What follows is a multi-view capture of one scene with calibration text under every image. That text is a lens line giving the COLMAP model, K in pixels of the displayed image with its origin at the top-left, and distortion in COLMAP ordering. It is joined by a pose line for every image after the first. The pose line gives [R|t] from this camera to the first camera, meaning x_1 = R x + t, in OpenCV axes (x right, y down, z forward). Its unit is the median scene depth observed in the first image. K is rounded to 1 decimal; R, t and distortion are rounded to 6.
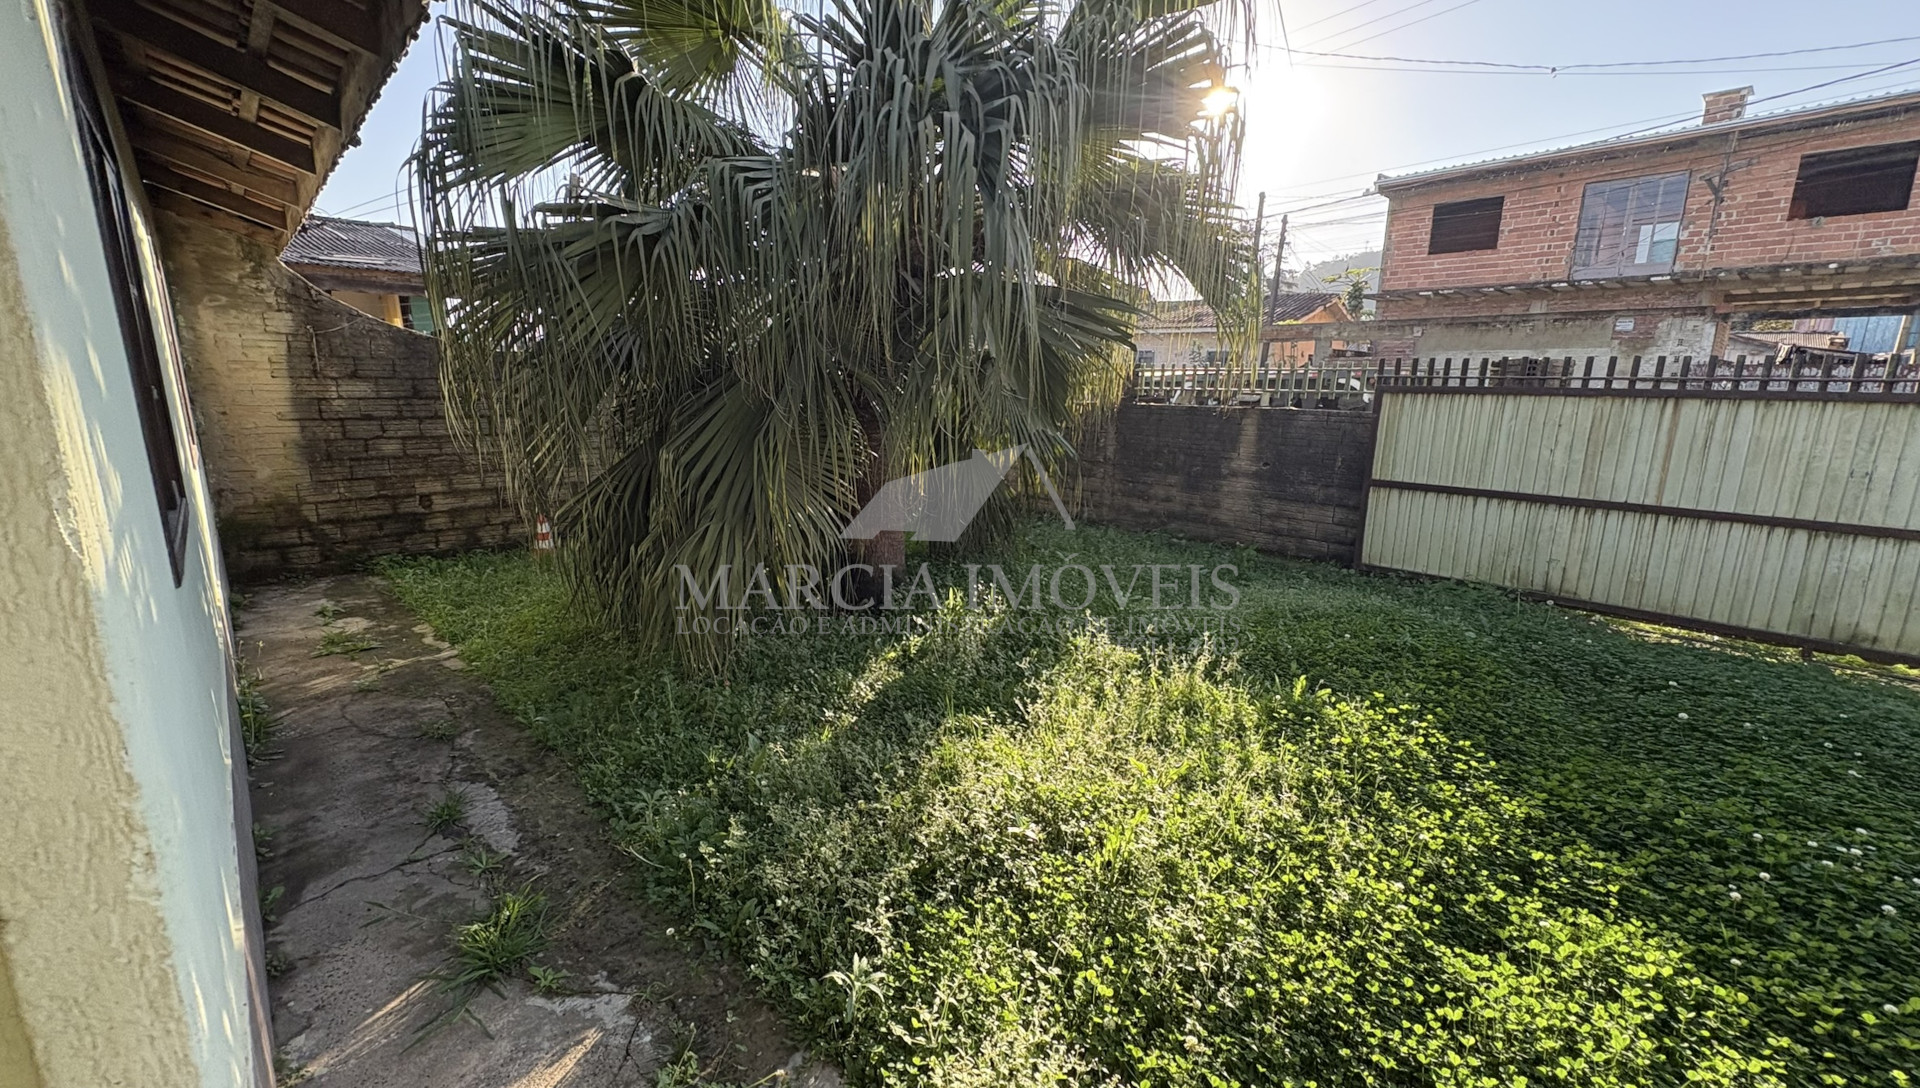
lens RADIAL K [[773.5, 0, 960.0], [0, 773.5, 544.0], [0, 0, 1]] dist [-0.001359, -0.000237]
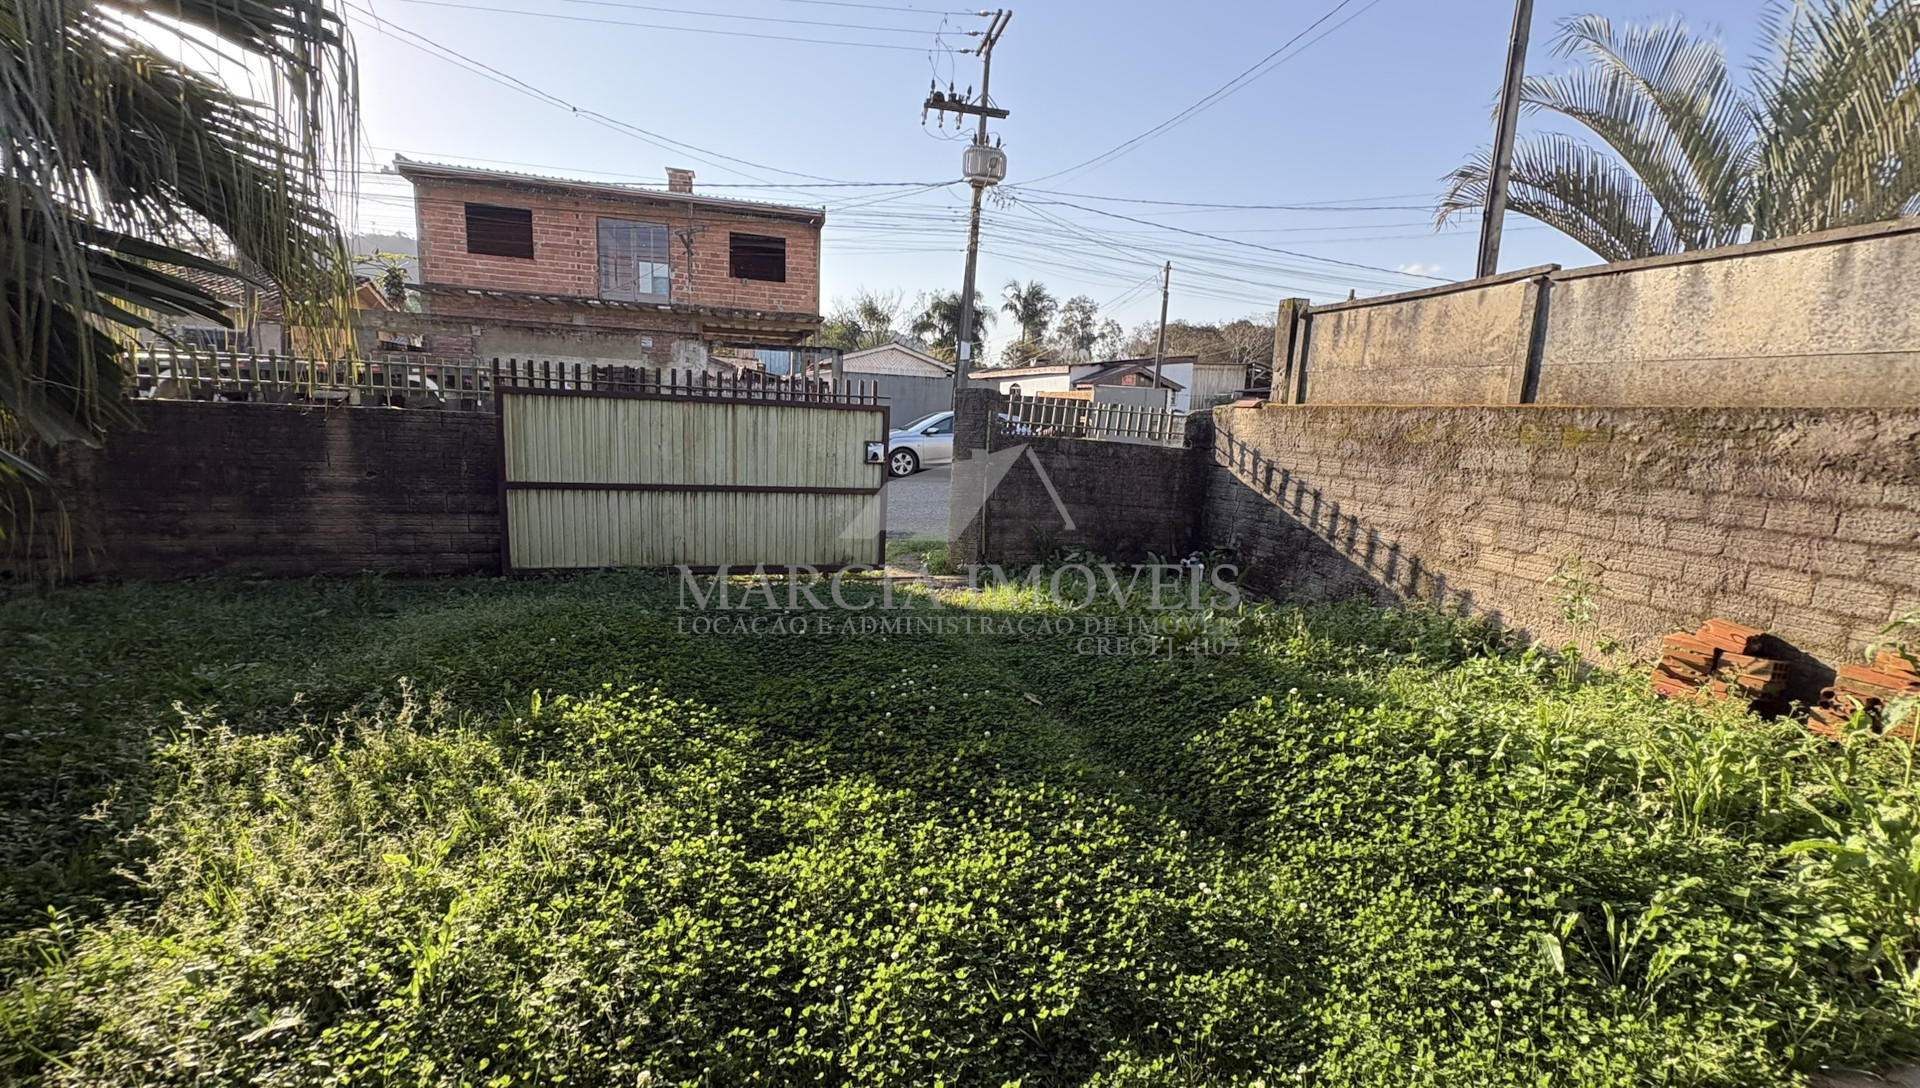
lens RADIAL K [[775.8, 0, 960.0], [0, 775.8, 544.0], [0, 0, 1]] dist [-0.000406, 0.000051]
pose [[0.440337, -0.143848, 0.886234, -0.135930], [0.144040, 0.985615, 0.088411, -0.015301], [-0.886203, 0.088722, 0.454722, 0.077858]]
